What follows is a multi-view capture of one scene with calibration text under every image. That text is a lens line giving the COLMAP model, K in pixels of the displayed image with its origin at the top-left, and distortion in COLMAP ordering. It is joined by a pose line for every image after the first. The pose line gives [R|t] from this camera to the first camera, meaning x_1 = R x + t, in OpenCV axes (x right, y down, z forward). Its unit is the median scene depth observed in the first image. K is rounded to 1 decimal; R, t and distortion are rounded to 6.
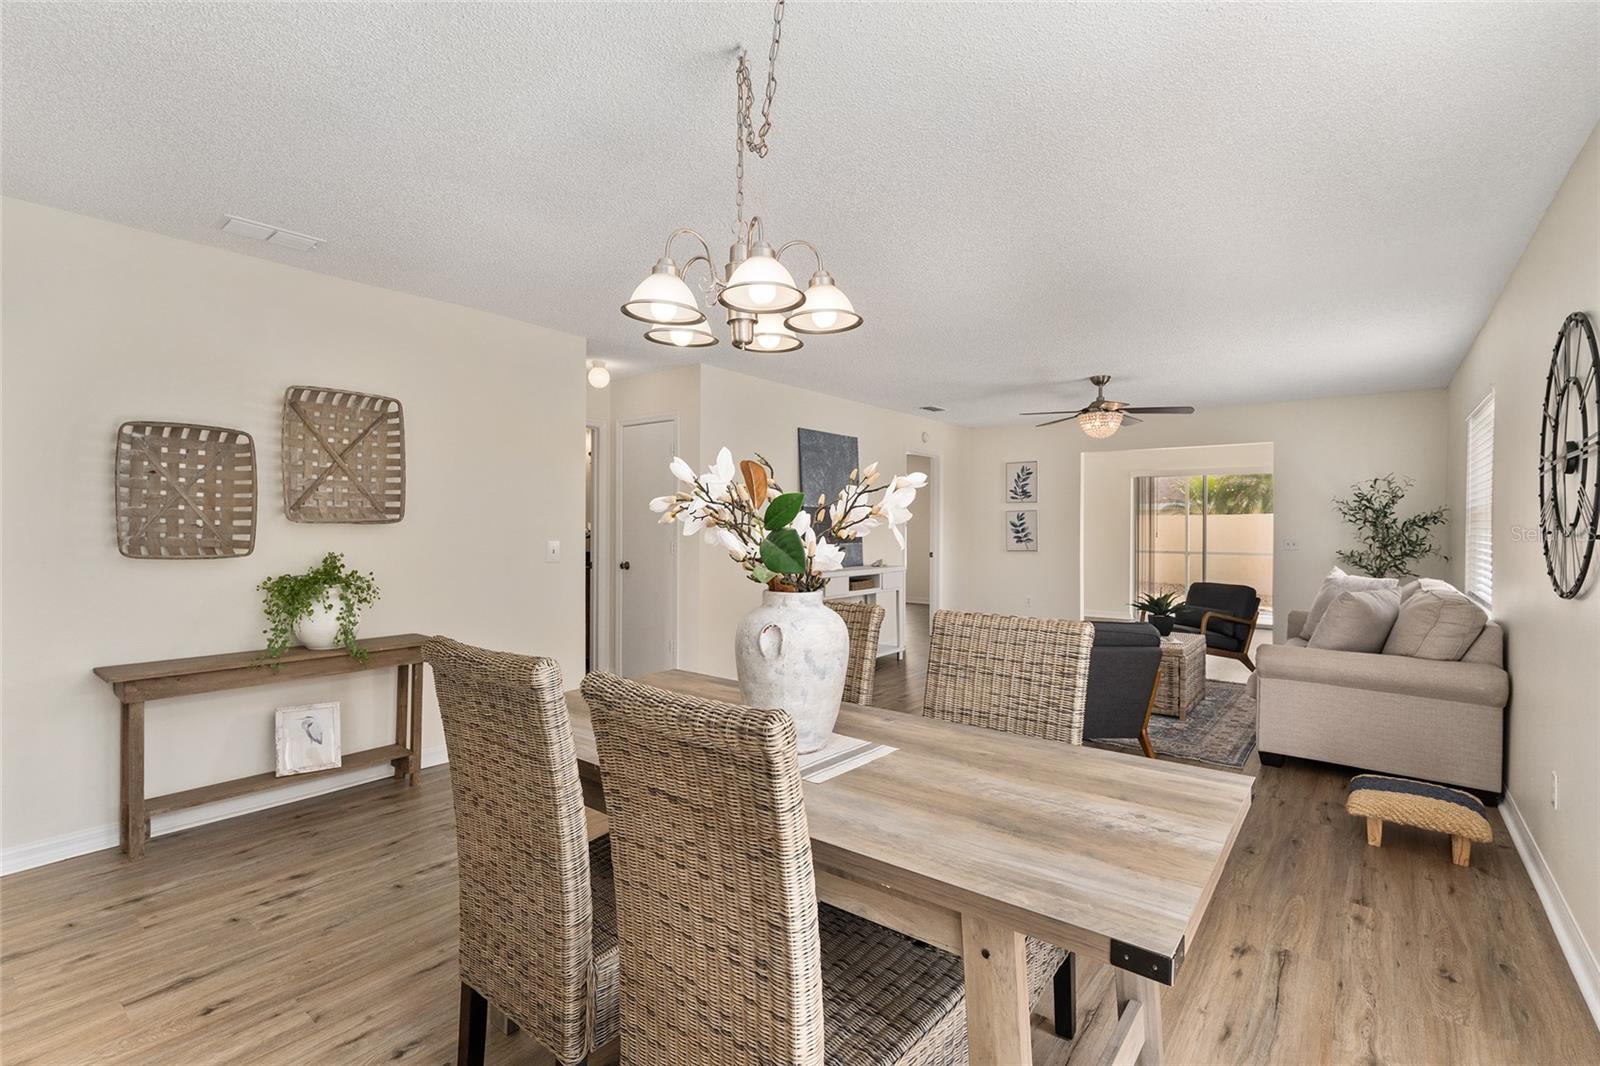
lens RADIAL K [[745.8, 0, 795.0], [0, 745.8, 531.7], [0, 0, 1]] dist [0.000820, 0.001053]
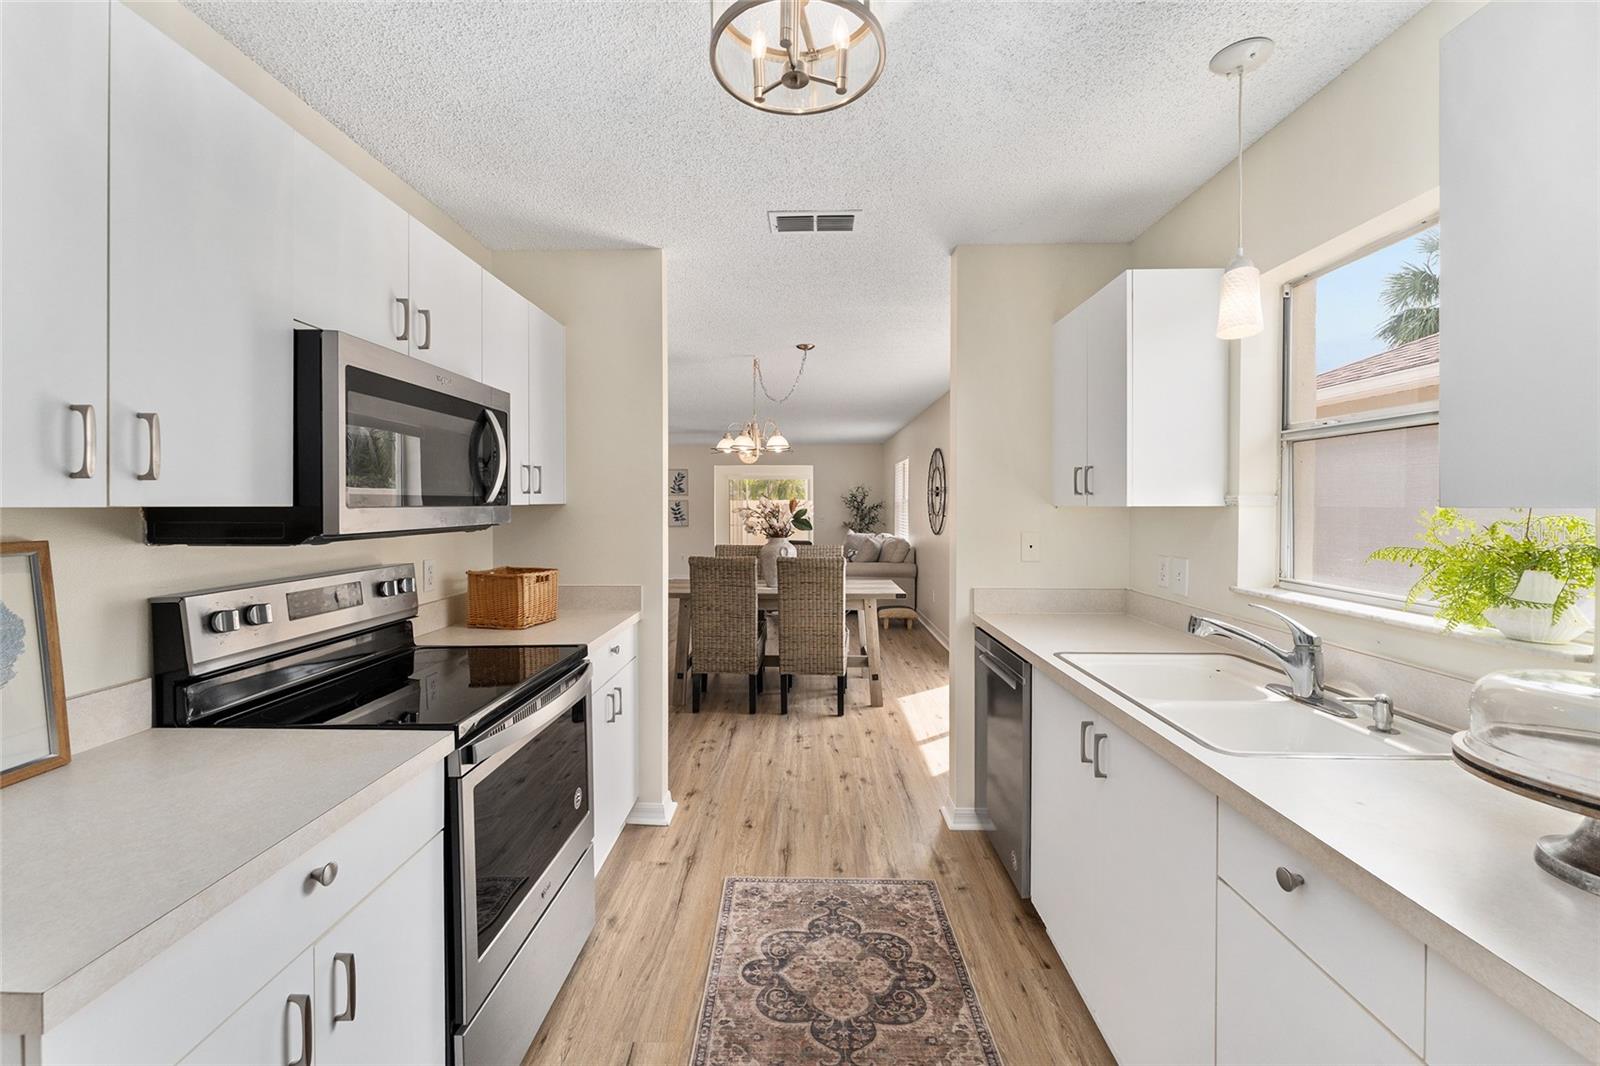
lens RADIAL K [[638.3, 0, 797.2], [0, 638.3, 507.7], [0, 0, 1]] dist [-0.001994, 0.001931]
pose [[0.799425, -0.005645, 0.600739, -0.449526], [0.008547, 0.999962, -0.001977, -0.011449], [-0.600705, 0.006715, 0.799443, -0.344087]]
